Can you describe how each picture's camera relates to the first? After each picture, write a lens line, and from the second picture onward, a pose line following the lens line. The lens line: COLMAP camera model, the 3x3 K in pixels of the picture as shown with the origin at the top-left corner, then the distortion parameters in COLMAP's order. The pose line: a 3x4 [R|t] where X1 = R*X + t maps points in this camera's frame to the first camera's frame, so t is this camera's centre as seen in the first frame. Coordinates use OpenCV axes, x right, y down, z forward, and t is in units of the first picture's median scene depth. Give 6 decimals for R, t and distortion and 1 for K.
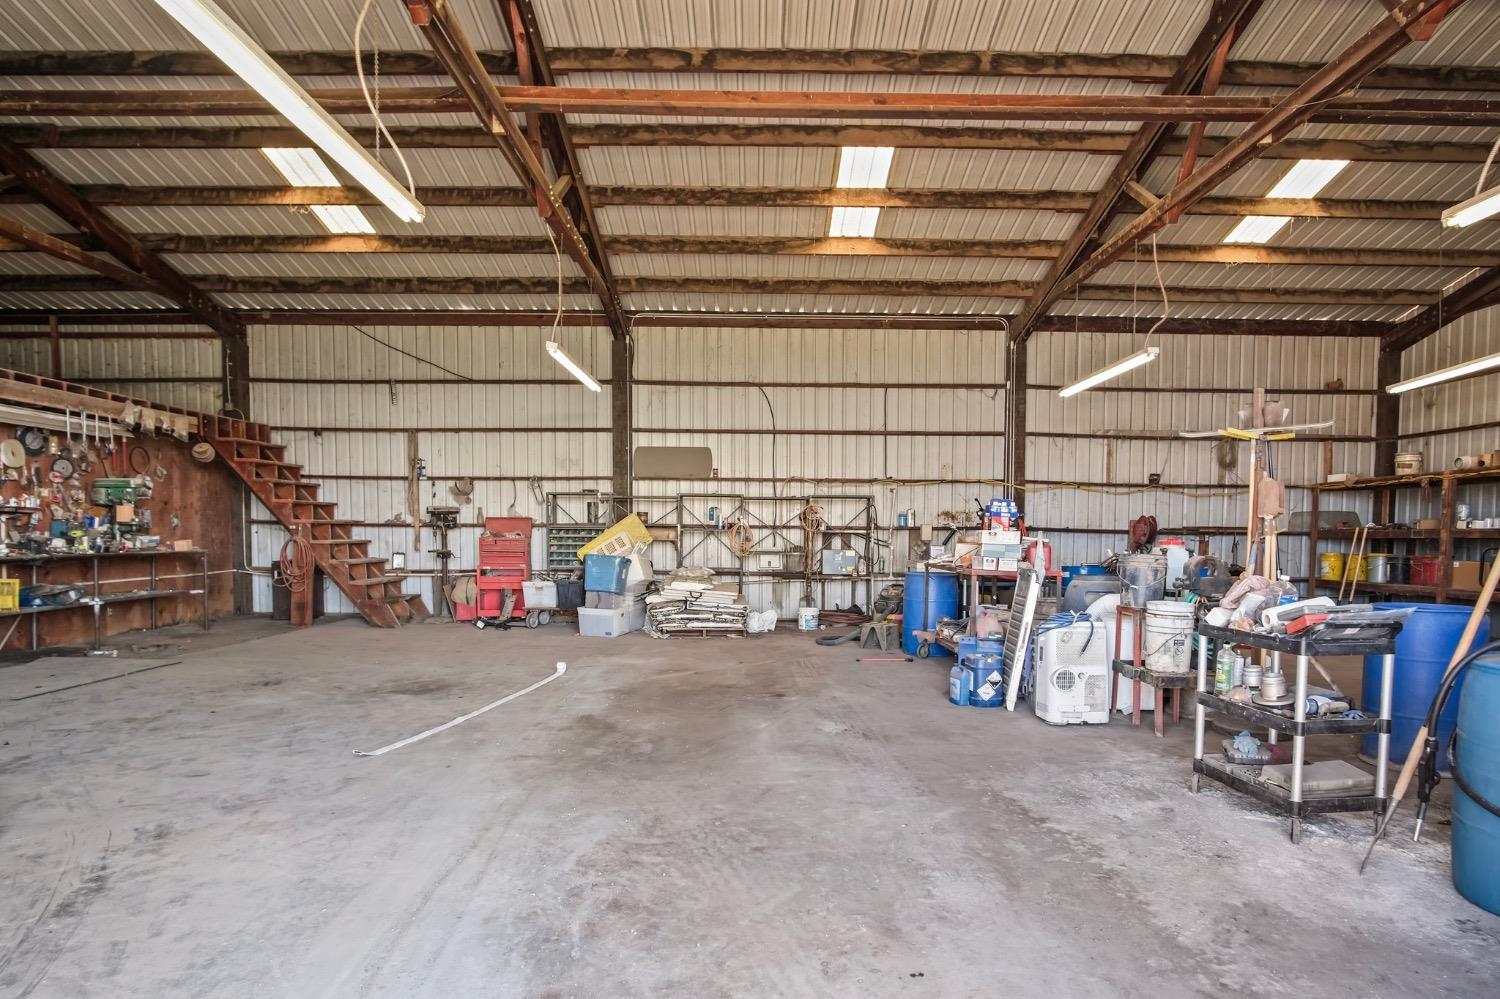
lens RADIAL K [[837.4, 0, 748.0], [0, 837.4, 533.6], [0, 0, 1]] dist [-0.021897, 0.000949]
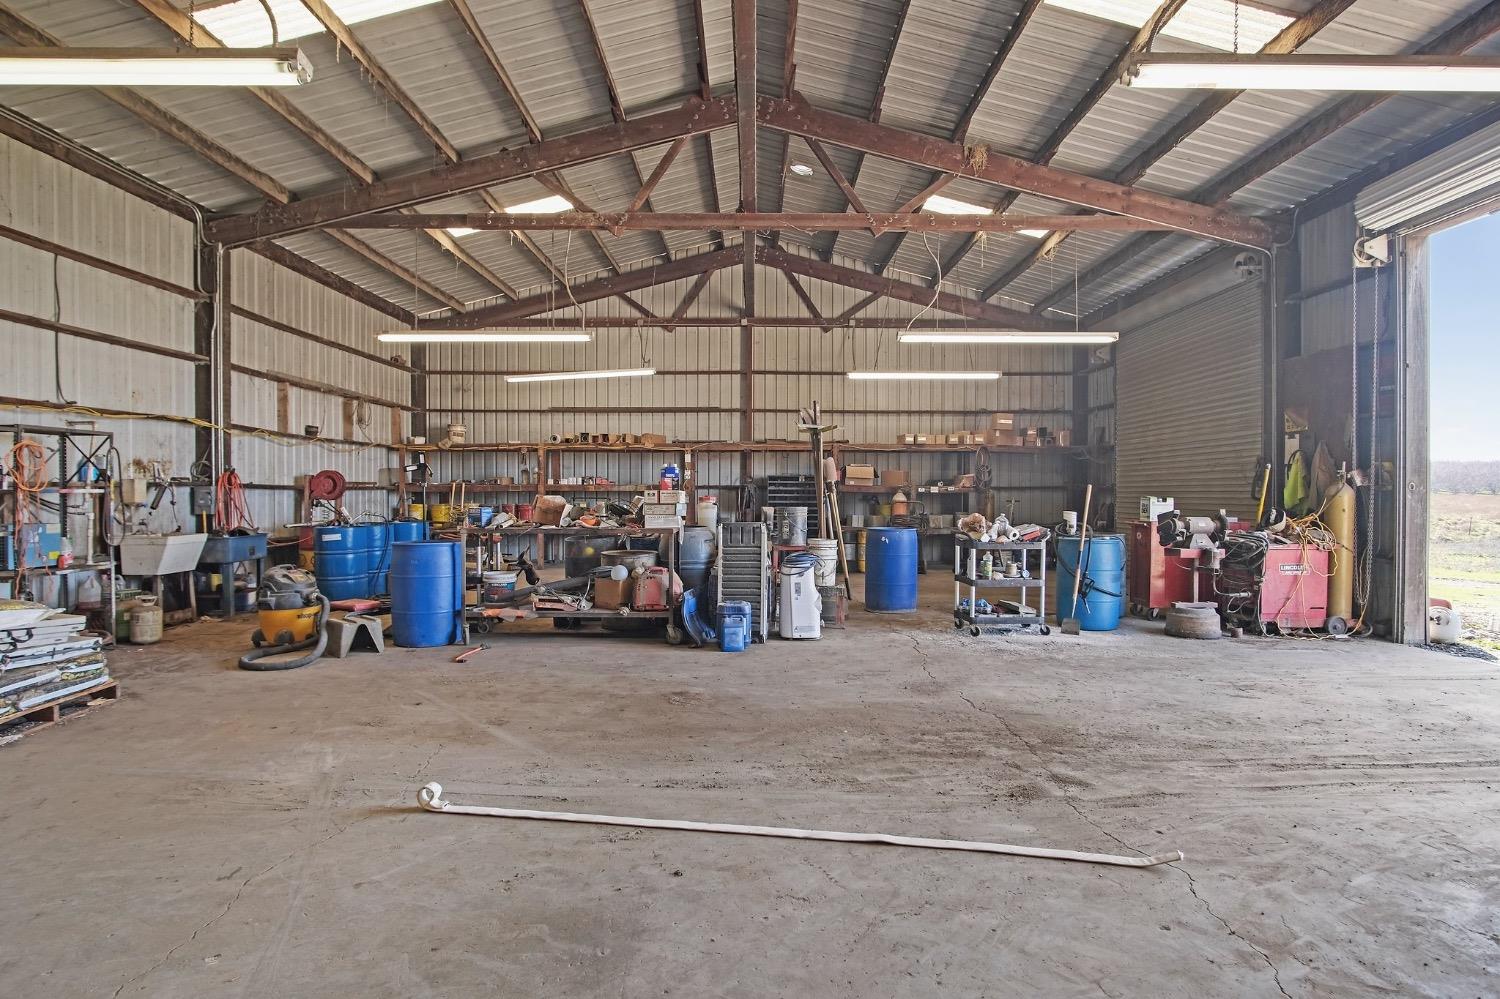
lens RADIAL K [[791.4, 0, 750.0], [0, 791.4, 499.5], [0, 0, 1]] dist [-0.032650, 0.009031]
pose [[-0.012629, -0.023847, 0.999636, -0.410221], [0.000364, 0.999715, 0.023854, -0.008956], [-0.999920, 0.000665, -0.012617, 0.518424]]
